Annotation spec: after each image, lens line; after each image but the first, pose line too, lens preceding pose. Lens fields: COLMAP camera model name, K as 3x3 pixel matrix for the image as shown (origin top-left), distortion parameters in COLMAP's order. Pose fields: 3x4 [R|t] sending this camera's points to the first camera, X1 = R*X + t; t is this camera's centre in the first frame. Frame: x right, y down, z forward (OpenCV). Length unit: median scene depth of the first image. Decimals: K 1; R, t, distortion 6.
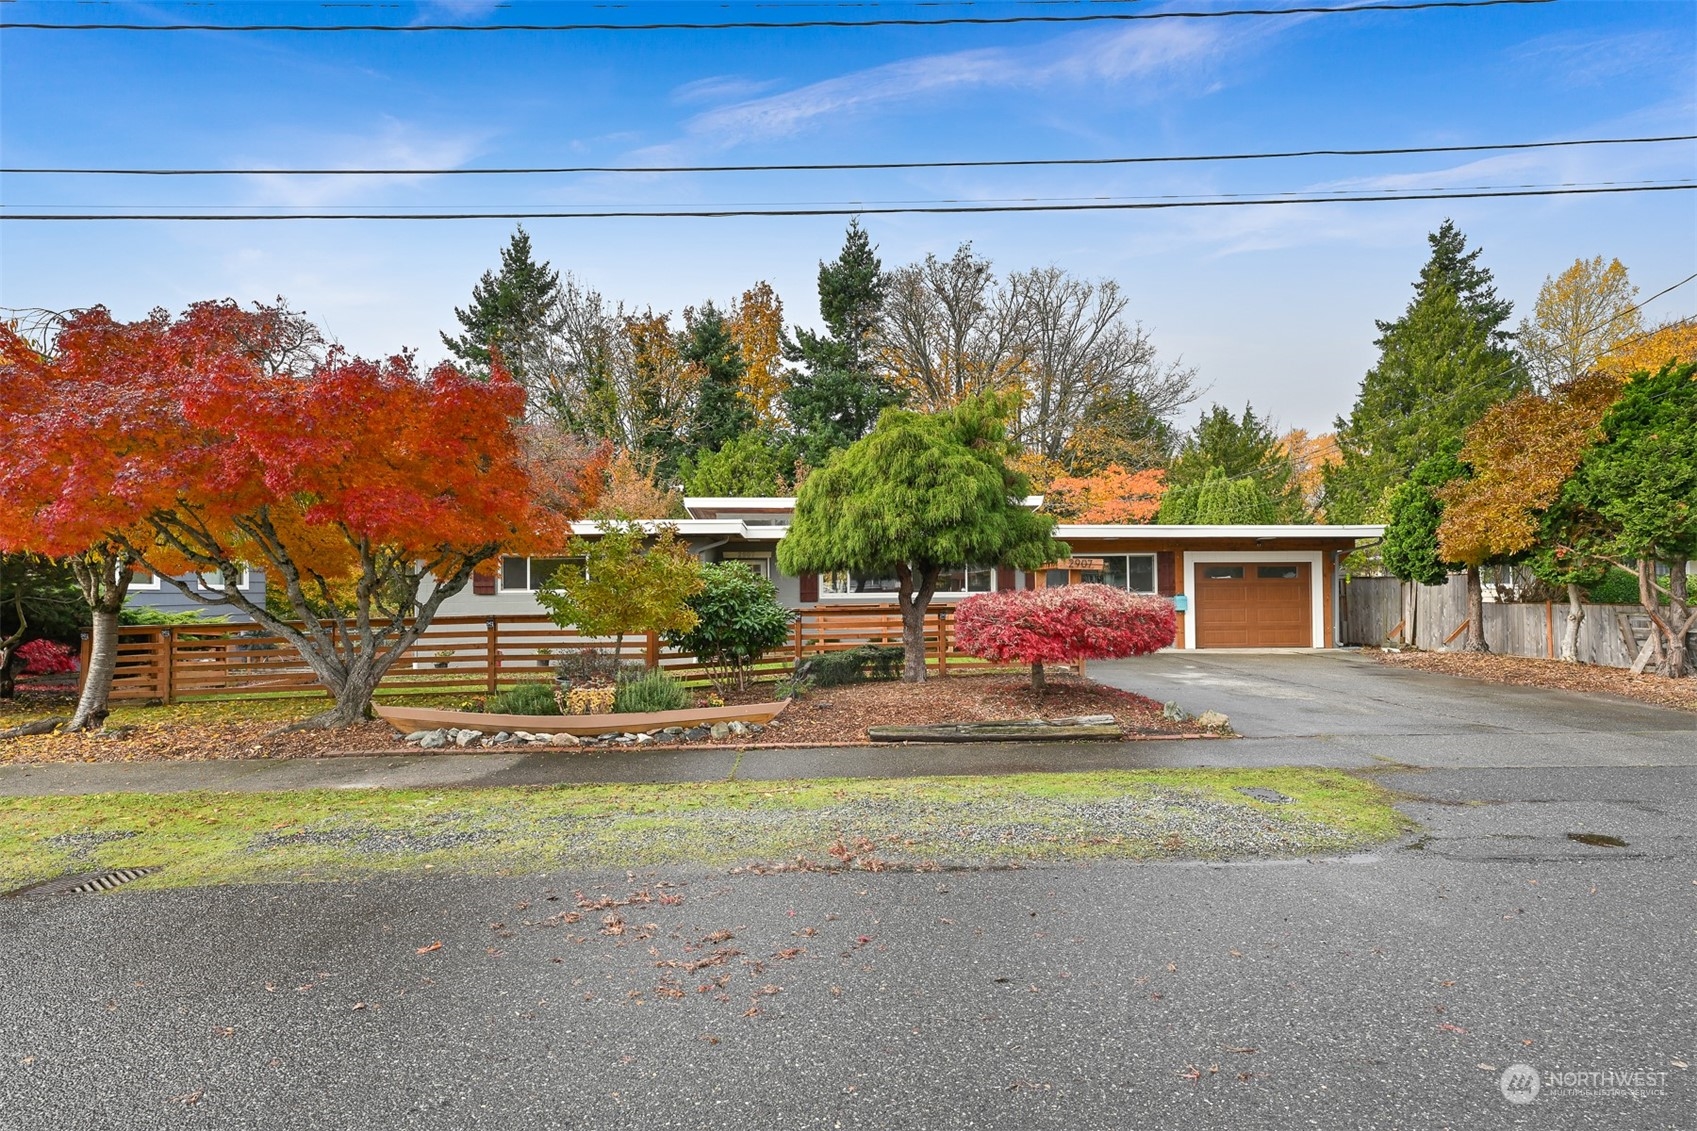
lens RADIAL K [[830.3, 0, 855.2], [0, 830.3, 581.6], [0, 0, 1]] dist [-0.001509, -0.000113]
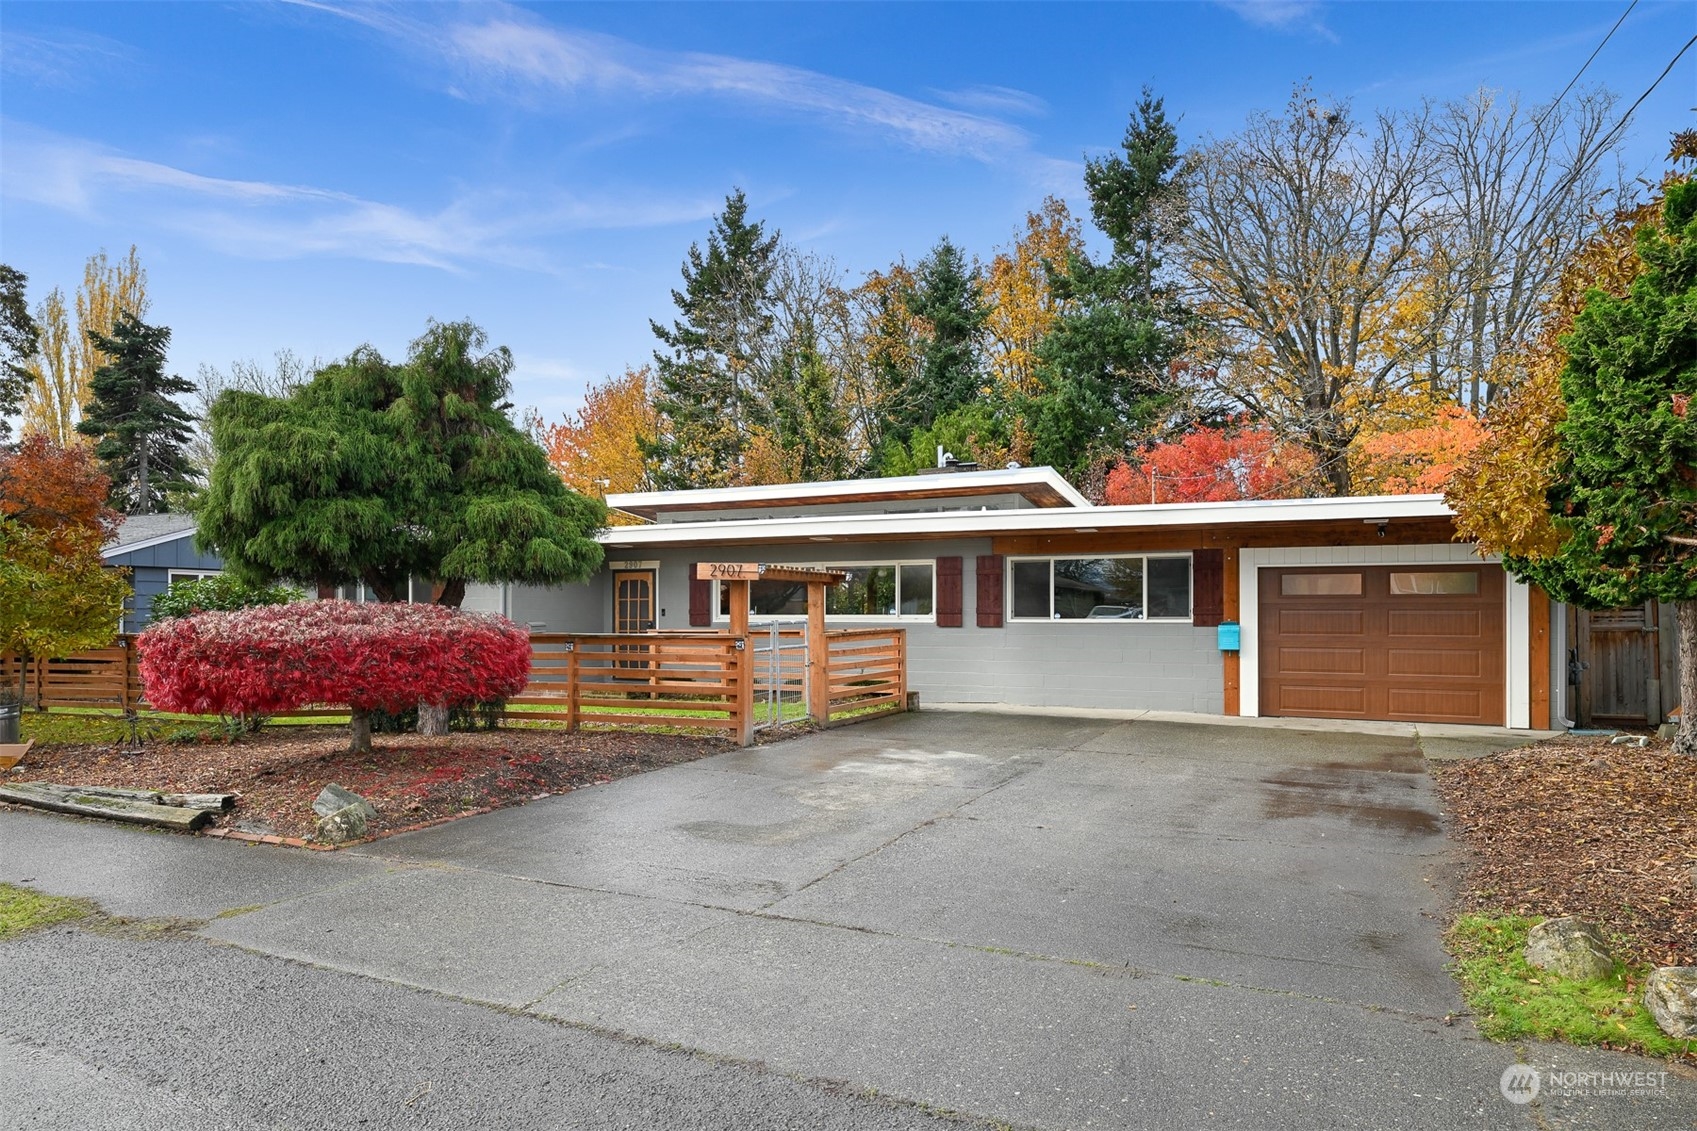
lens RADIAL K [[1070.3, 0, 849.9], [0, 1070.3, 595.5], [0, 0, 1]] dist [0.006315, 0.002078]
pose [[0.879932, -0.000662, -0.475100, 0.231167], [-0.002824, 0.999974, -0.006625, 0.001068], [0.475092, 0.007171, 0.879907, 0.094925]]
